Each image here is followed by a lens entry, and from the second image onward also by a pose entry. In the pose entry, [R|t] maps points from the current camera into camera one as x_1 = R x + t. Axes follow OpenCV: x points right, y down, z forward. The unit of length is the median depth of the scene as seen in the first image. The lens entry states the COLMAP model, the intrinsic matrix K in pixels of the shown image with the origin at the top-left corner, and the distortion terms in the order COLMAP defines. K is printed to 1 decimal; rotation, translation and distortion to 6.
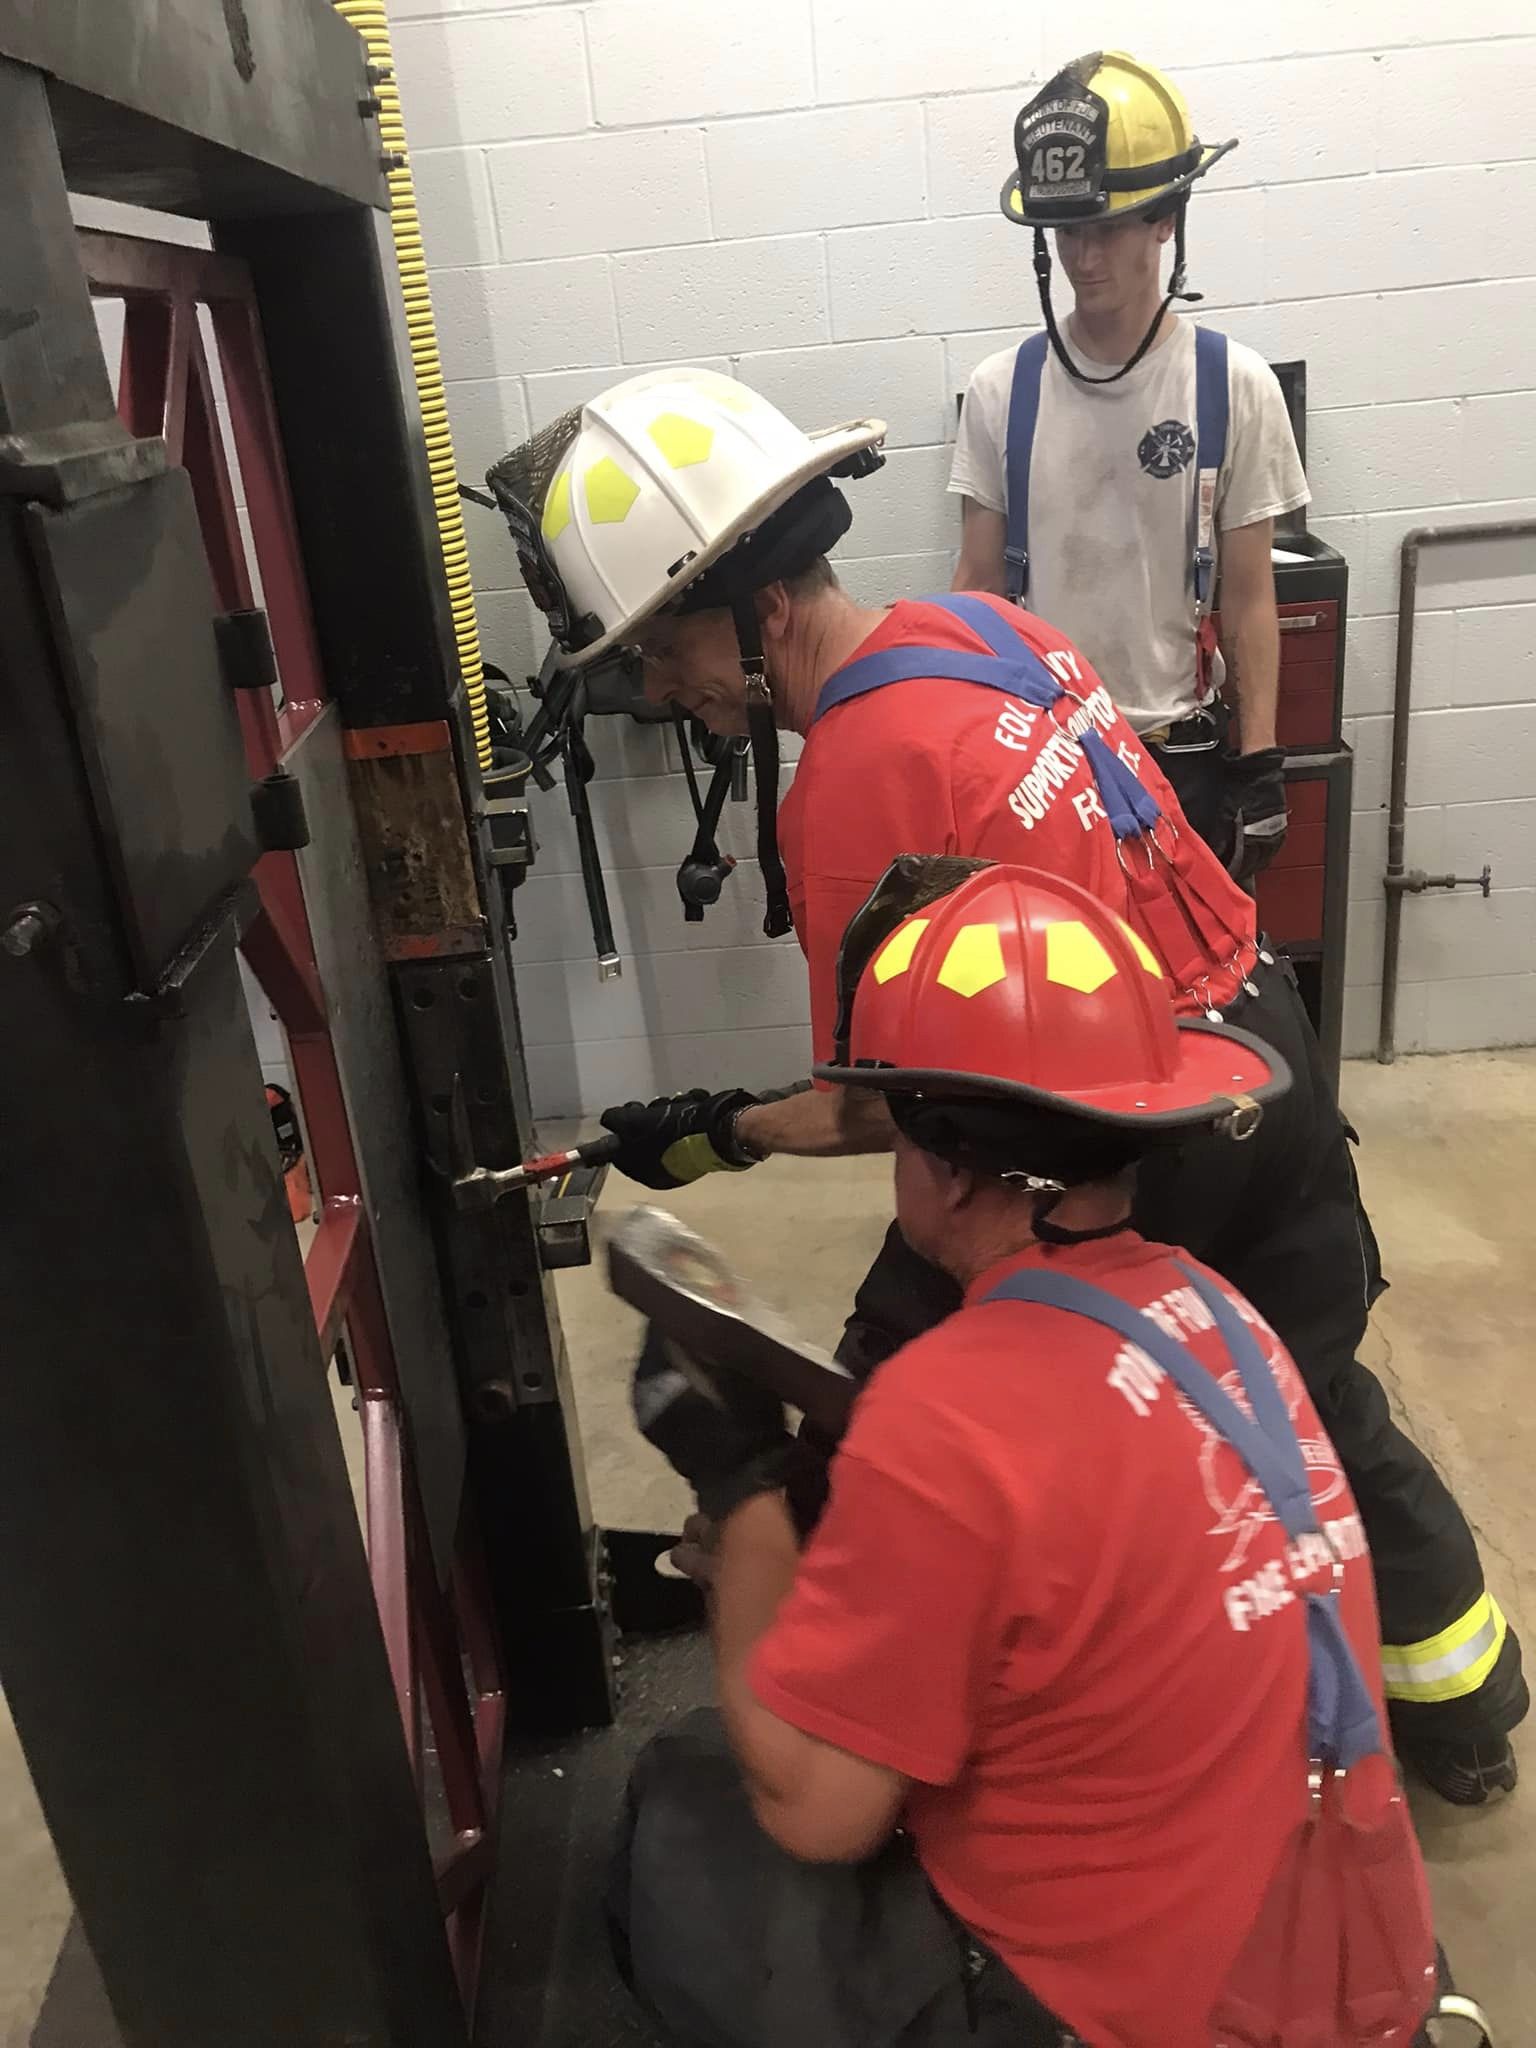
lens RADIAL K [[1664.0, 0, 769.7], [0, 1664.0, 1025.7], [0, 0, 1]] dist [-0.002519, -0.009564]
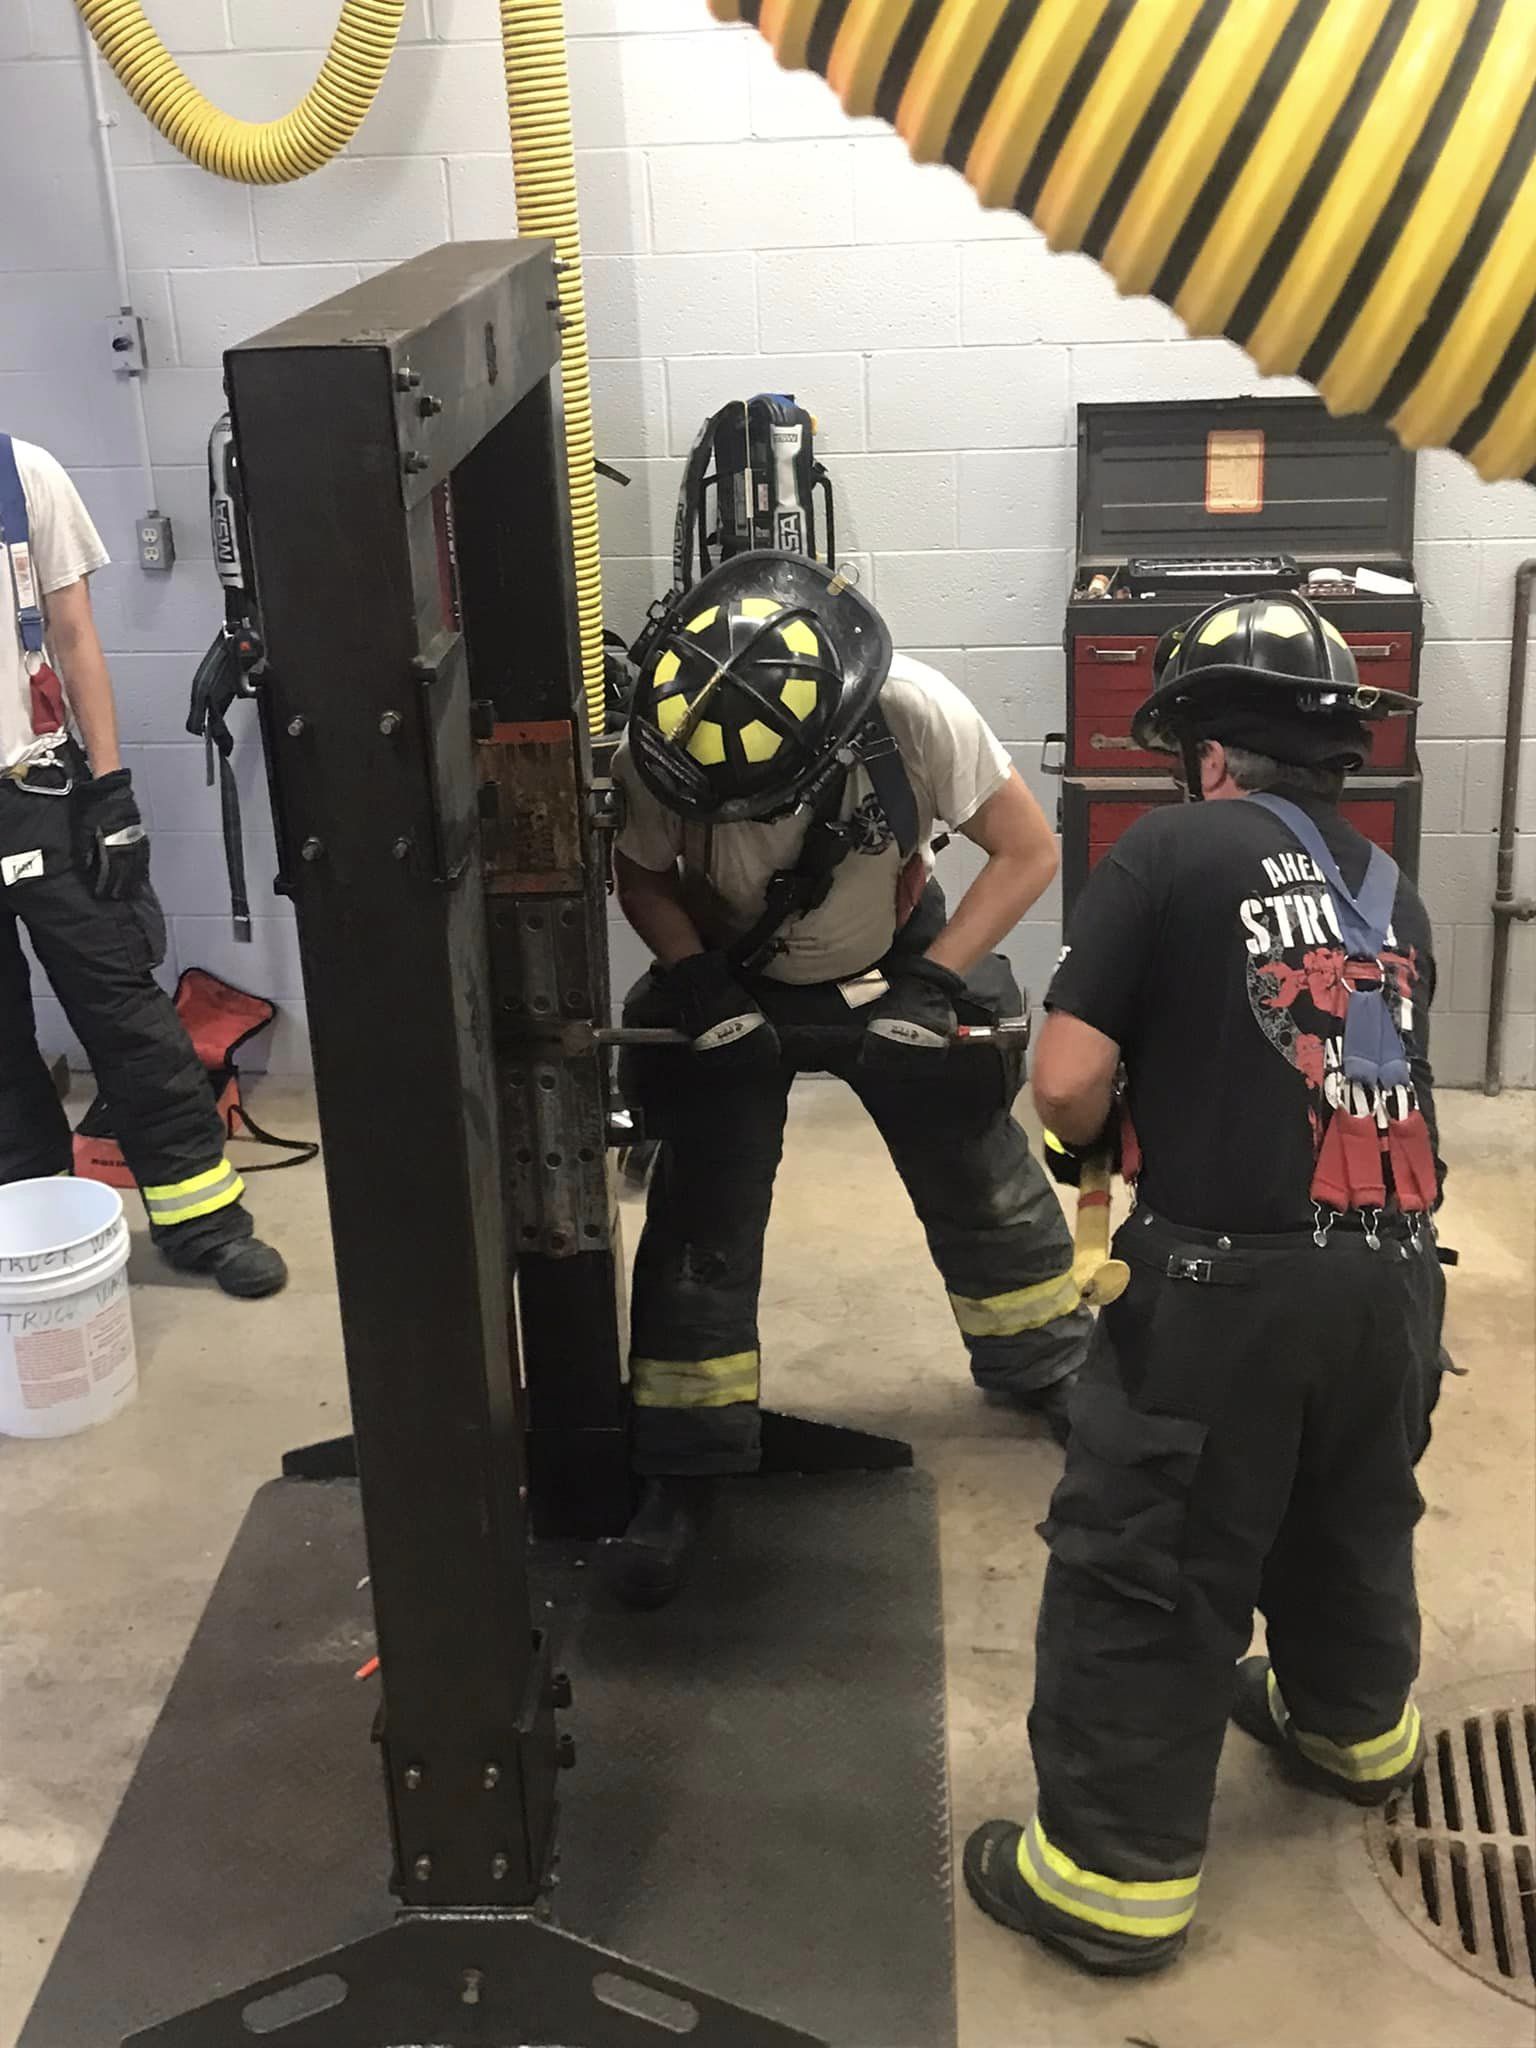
lens RADIAL K [[2403.7, 0, 770.5], [0, 2403.7, 1027.1], [0, 0, 1]] dist [-0.028459, 0.000000]
pose [[0.992764, 0.083390, -0.086404, 0.091990], [-0.084651, 0.996350, -0.011031, 0.043495], [0.085168, 0.018266, 0.996199, -0.541354]]
